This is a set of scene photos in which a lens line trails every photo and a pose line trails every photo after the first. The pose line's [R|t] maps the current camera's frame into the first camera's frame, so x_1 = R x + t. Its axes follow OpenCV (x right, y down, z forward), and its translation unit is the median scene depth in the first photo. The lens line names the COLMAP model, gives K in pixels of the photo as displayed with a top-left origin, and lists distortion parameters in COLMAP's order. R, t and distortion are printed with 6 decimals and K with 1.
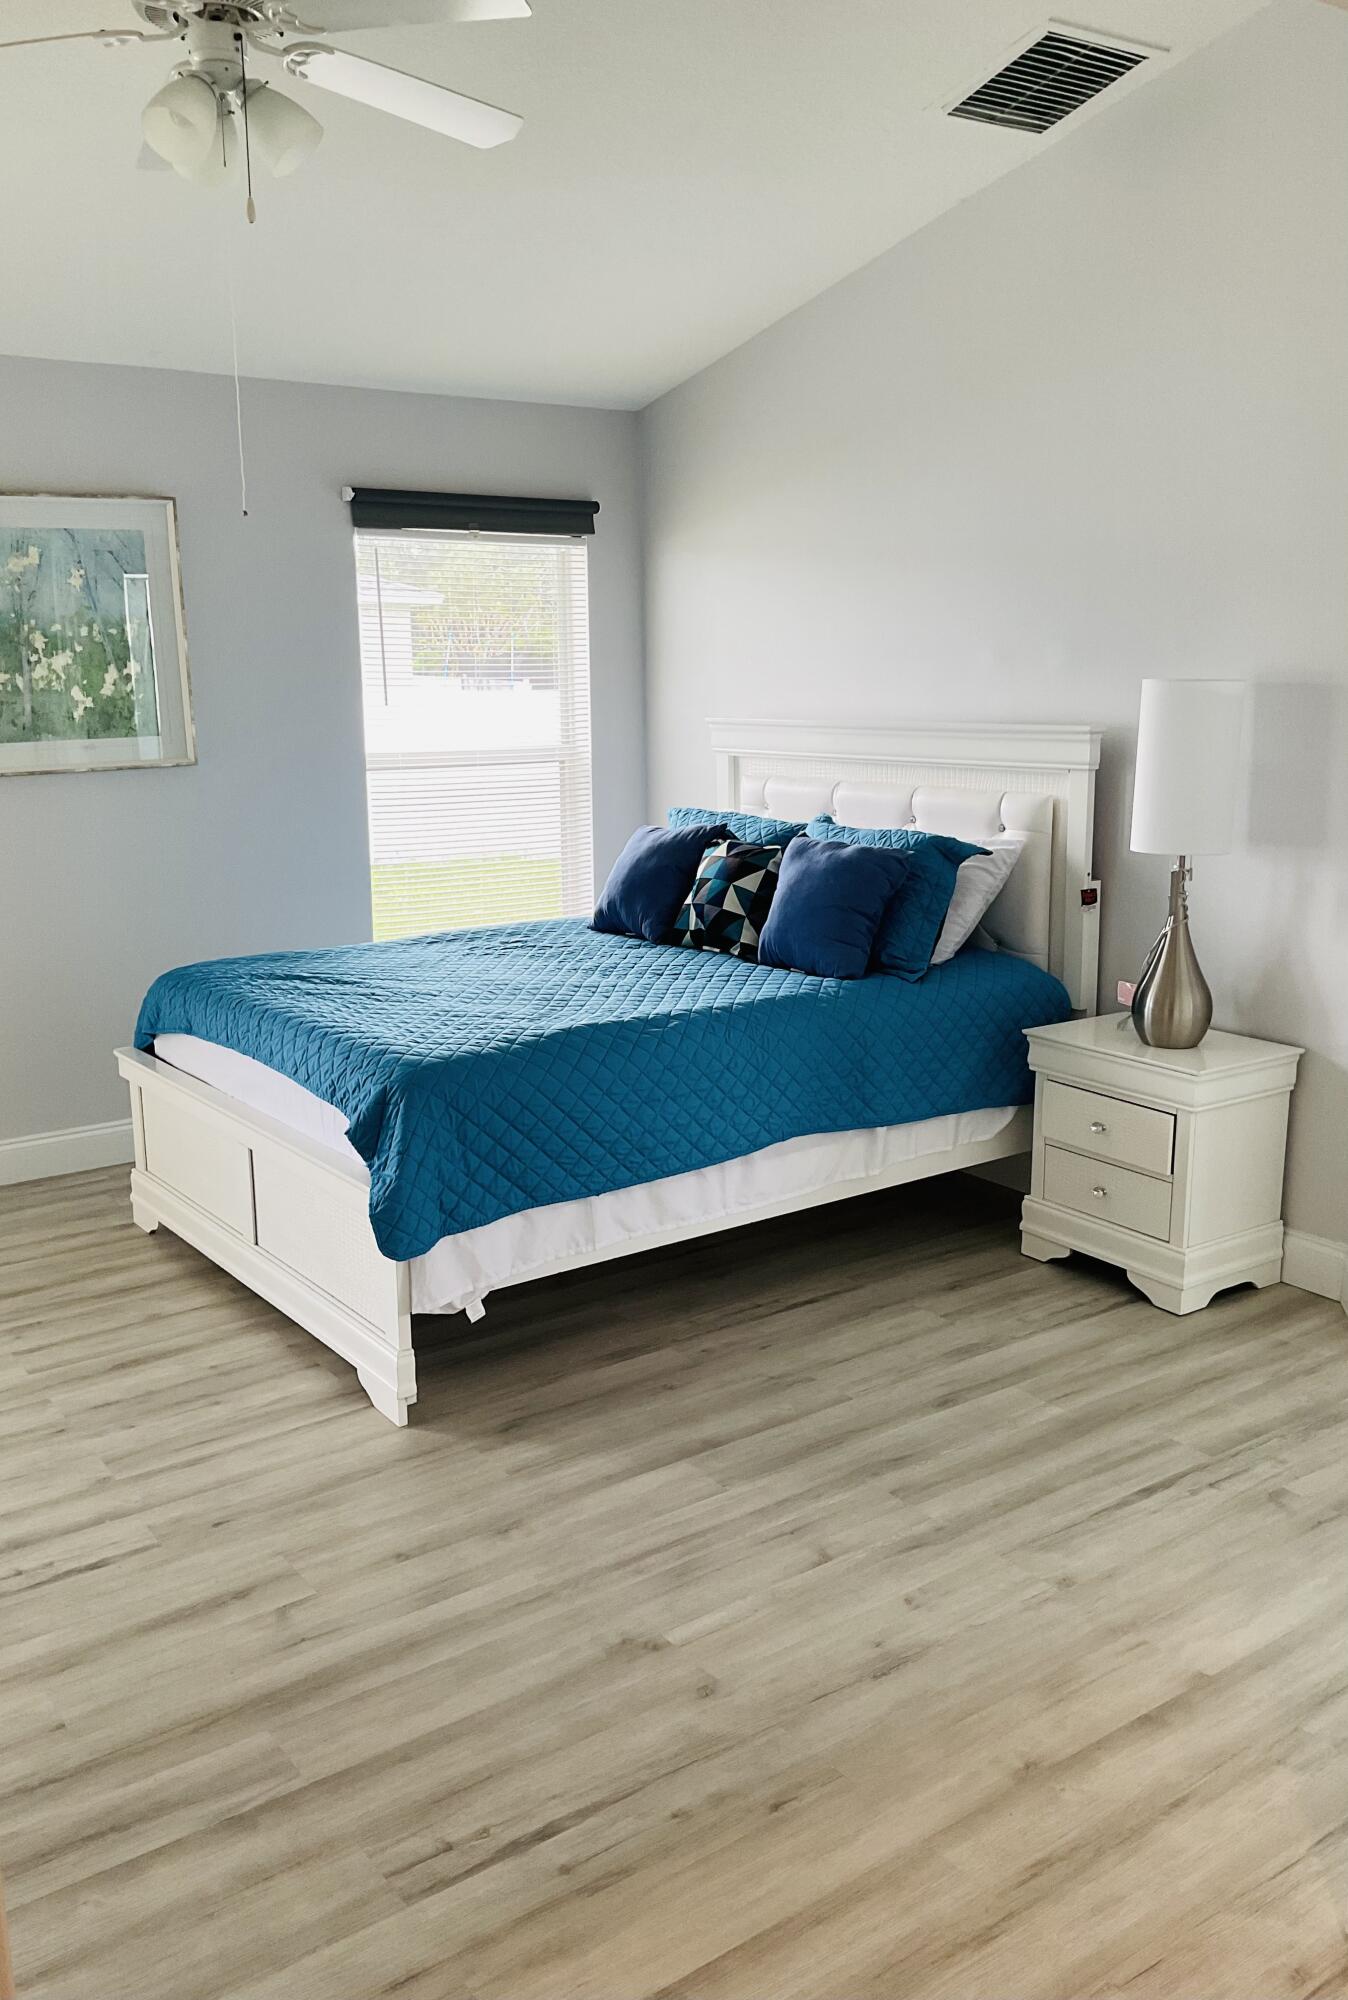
lens RADIAL K [[1648.4, 0, 674.0], [0, 1648.4, 1000.0], [0, 0, 1]] dist [0.010197, -0.003123]
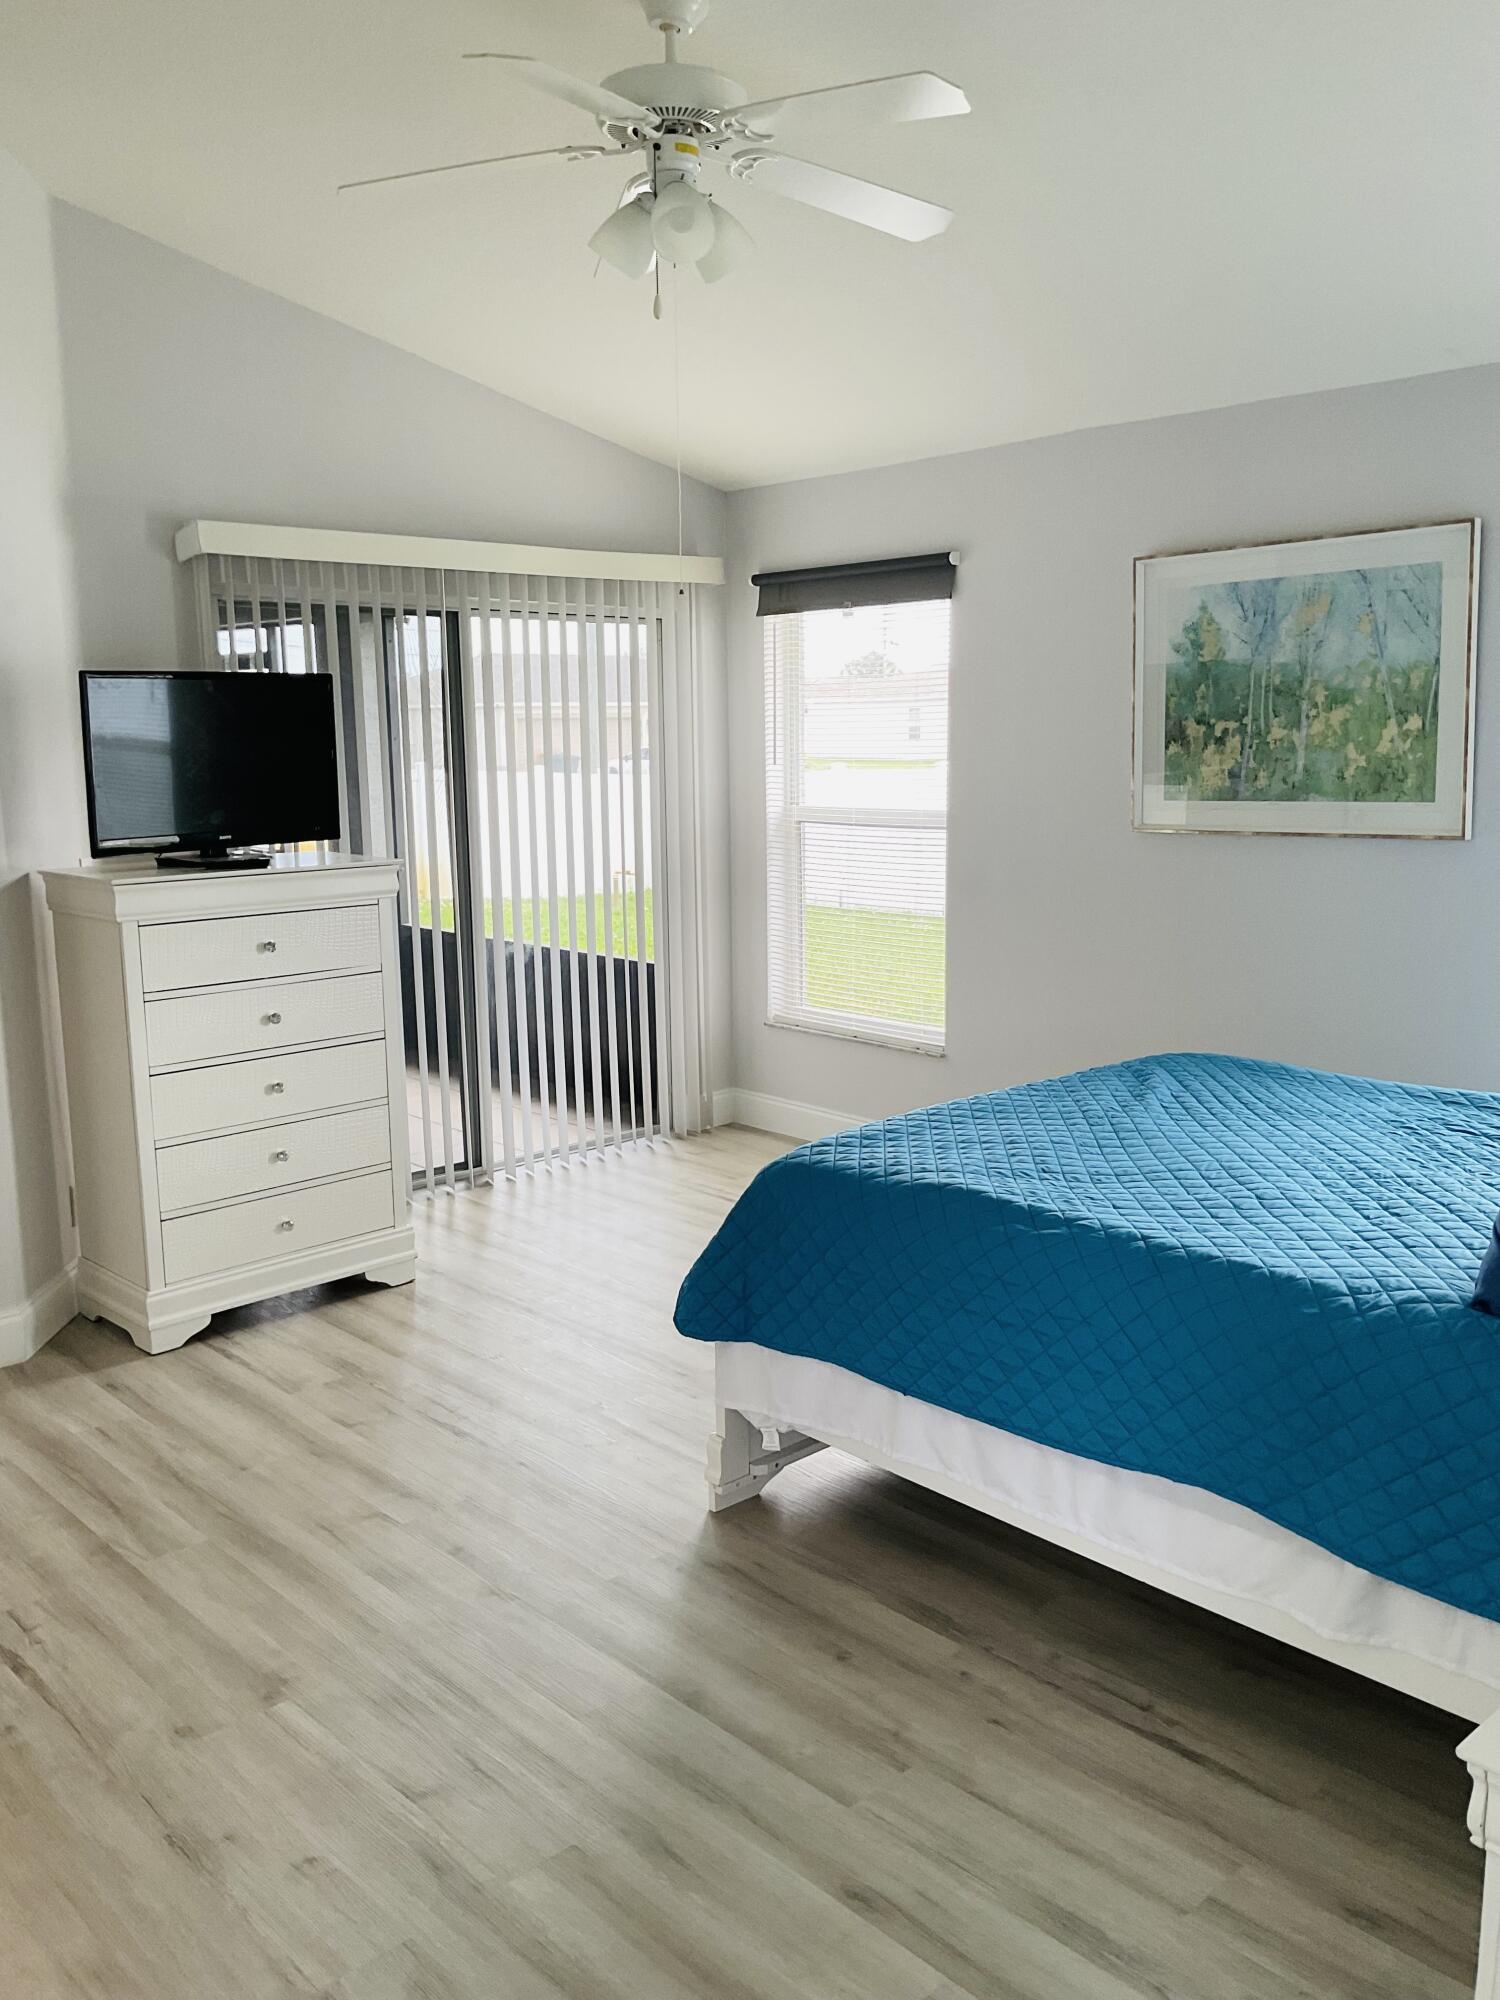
lens RADIAL K [[1672.0, 0, 749.2], [0, 1672.0, 979.7], [0, 0, 1]] dist [0.097796, -0.151186]
pose [[0.117537, 0.160235, -0.980056, 0.710417], [-0.186855, 0.972838, 0.136645, -0.174495], [0.975331, 0.167068, 0.144285, 0.767263]]
